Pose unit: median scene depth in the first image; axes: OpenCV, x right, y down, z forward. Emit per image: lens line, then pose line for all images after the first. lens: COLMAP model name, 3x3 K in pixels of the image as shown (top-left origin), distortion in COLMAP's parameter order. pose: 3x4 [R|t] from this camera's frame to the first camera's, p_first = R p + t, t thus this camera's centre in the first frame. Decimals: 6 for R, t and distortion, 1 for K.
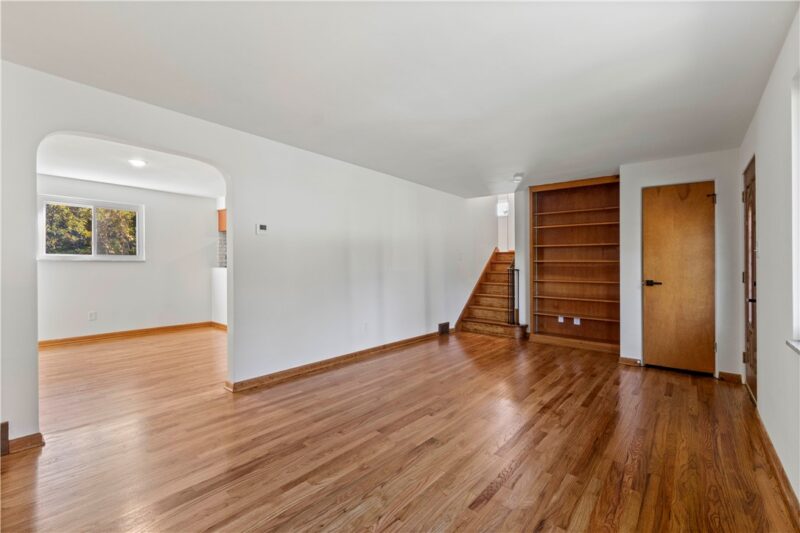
lens RADIAL K [[352.3, 0, 400.5], [0, 352.3, 264.0], [0, 0, 1]] dist [-0.001994, 0.001963]
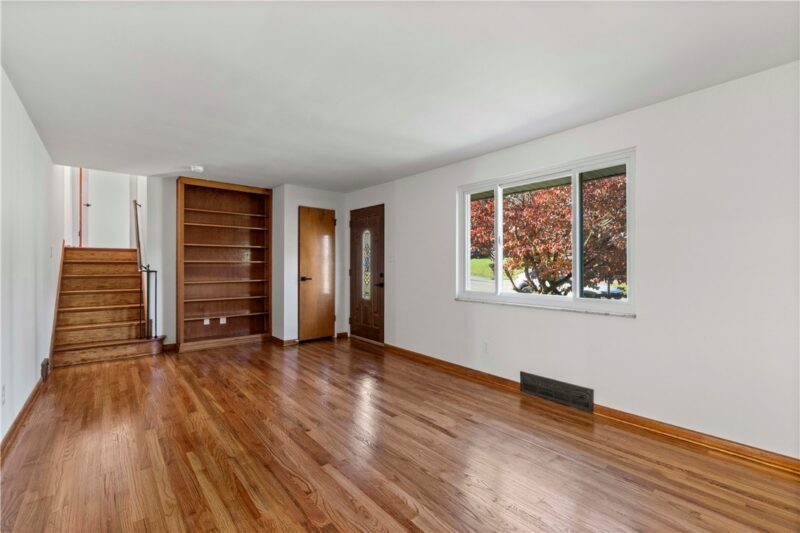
lens RADIAL K [[352.3, 0, 395.7], [0, 352.3, 263.3], [0, 0, 1]] dist [-0.001994, 0.001963]
pose [[0.179572, 0.000651, 0.983745, -0.518235], [-0.002904, 0.999996, -0.000131, -0.005590], [-0.983740, -0.002833, 0.179573, 0.406835]]
